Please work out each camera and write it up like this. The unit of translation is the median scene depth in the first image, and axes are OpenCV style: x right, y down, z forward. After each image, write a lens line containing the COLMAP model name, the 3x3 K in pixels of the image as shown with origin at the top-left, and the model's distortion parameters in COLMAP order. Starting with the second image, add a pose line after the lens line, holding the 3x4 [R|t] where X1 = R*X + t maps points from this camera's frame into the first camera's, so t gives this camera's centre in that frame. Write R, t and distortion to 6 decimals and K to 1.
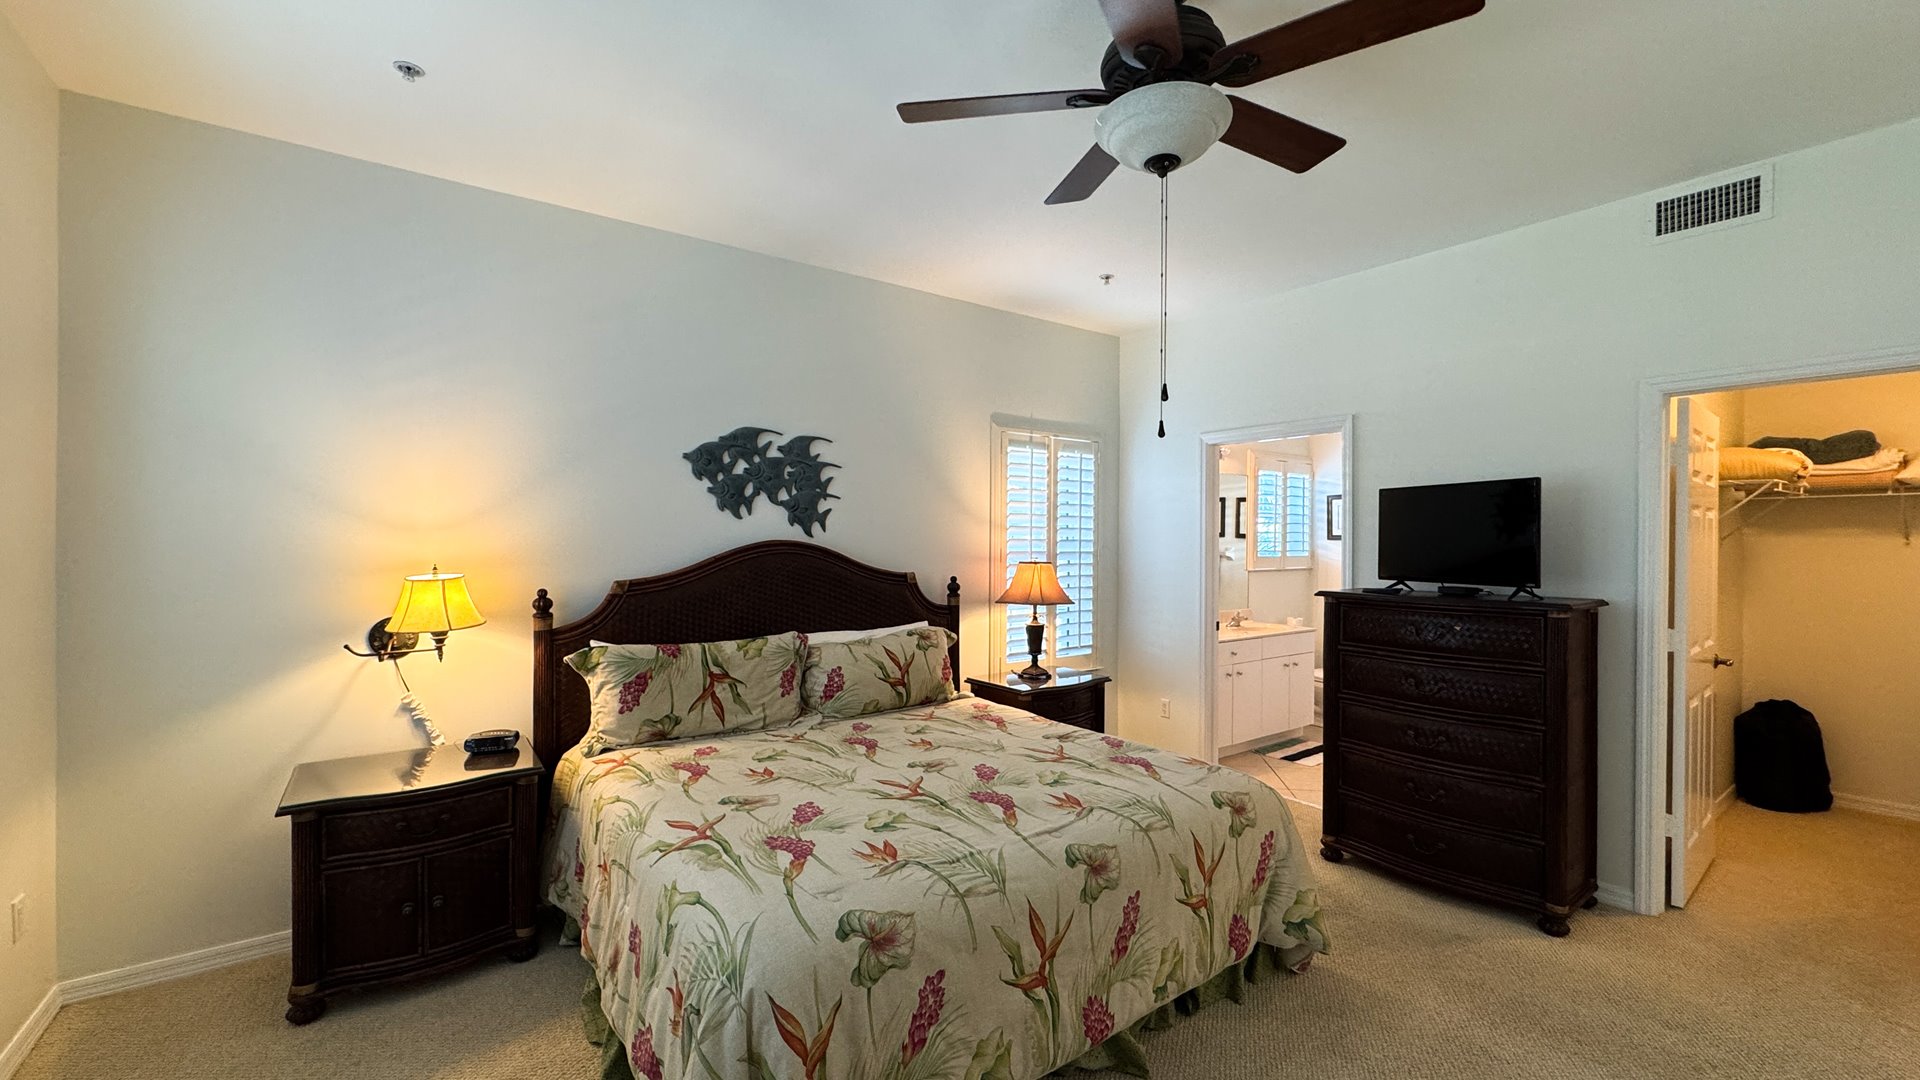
lens RADIAL K [[765.5, 0, 958.3], [0, 765.5, 540.1], [0, 0, 1]] dist [-0.003442, 0.000892]
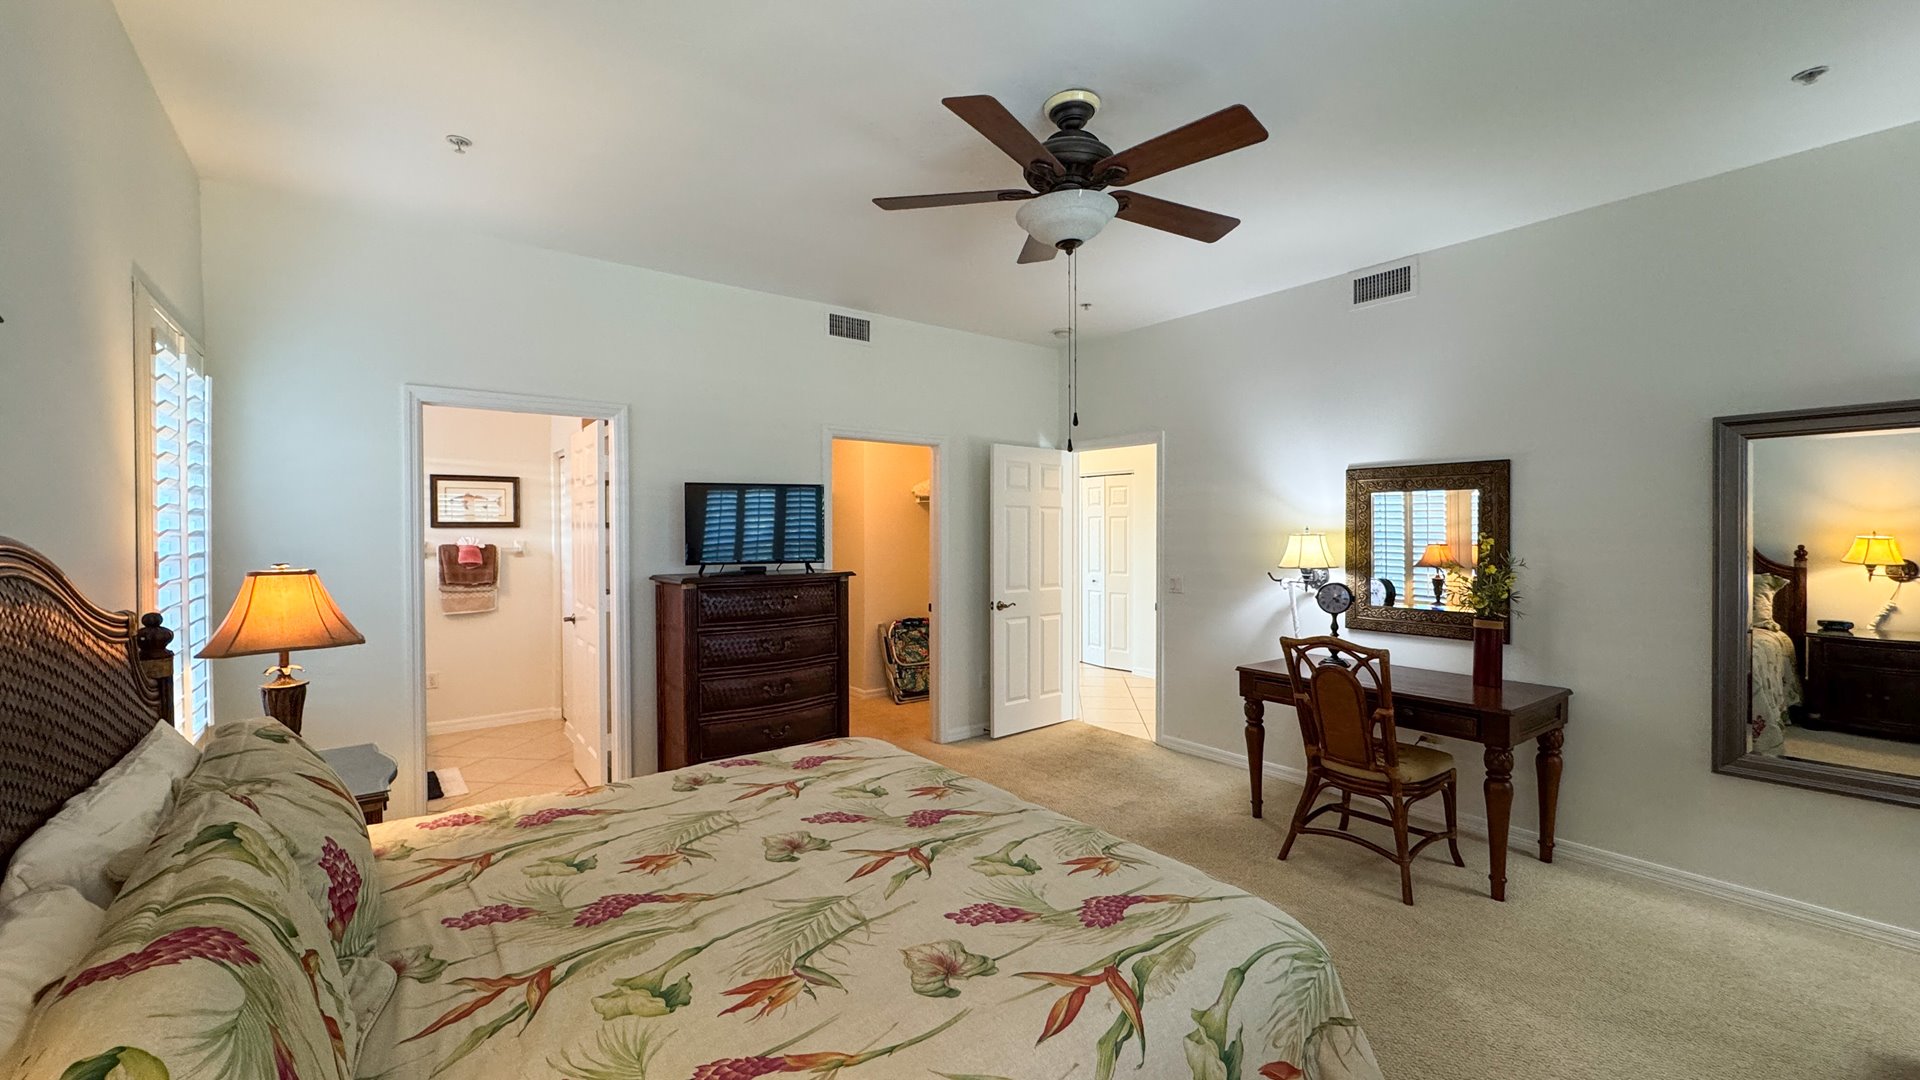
lens RADIAL K [[765.5, 0, 958.0], [0, 765.5, 539.3], [0, 0, 1]] dist [-0.003442, 0.000892]
pose [[-0.018136, -0.017417, 0.999684, -0.684996], [0.003118, 0.999842, 0.017476, -0.004639], [-0.999831, 0.003434, -0.018079, 0.787230]]
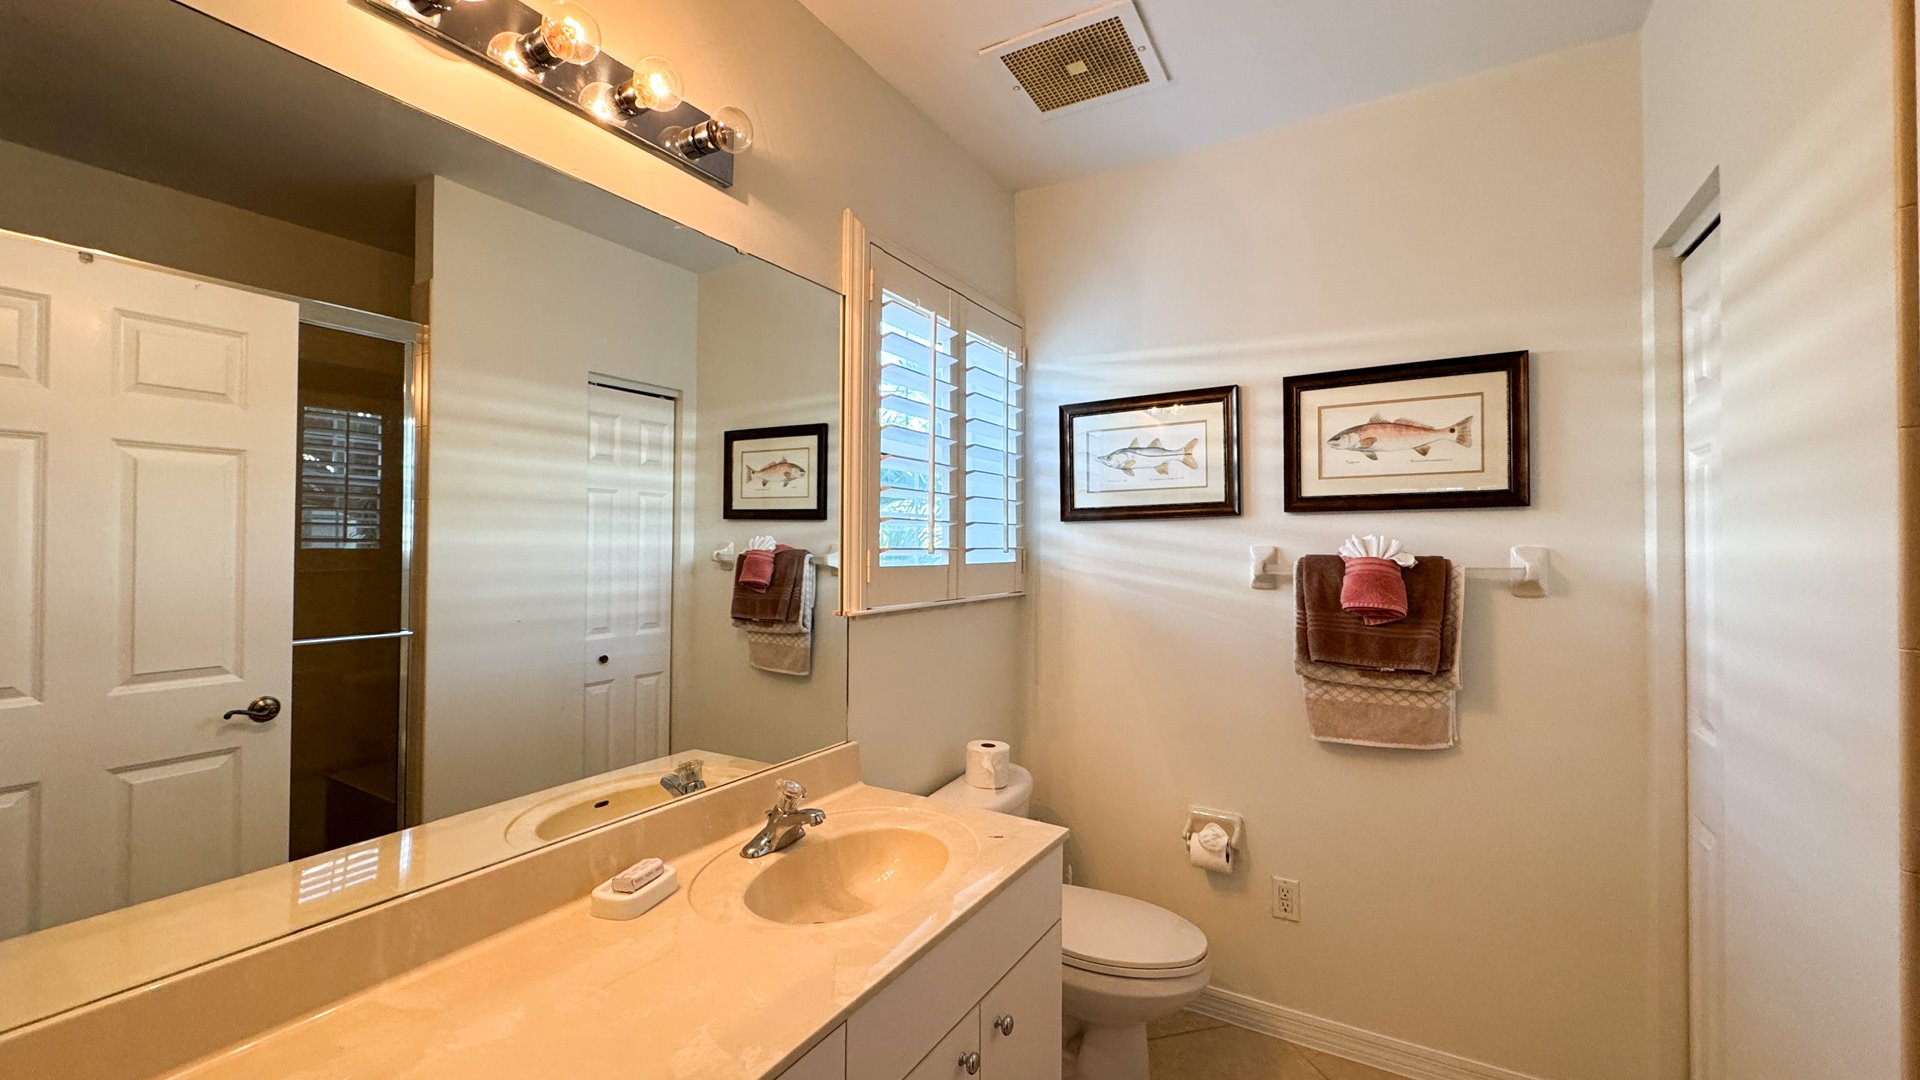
lens RADIAL K [[765.5, 0, 956.9], [0, 765.5, 534.3], [0, 0, 1]] dist [-0.003442, 0.000892]
pose [[0.924877, 0.001050, 0.380266, 0.641082], [0.005017, 0.999875, -0.014963, 0.026902], [-0.380234, 0.015746, 0.924756, 1.482720]]
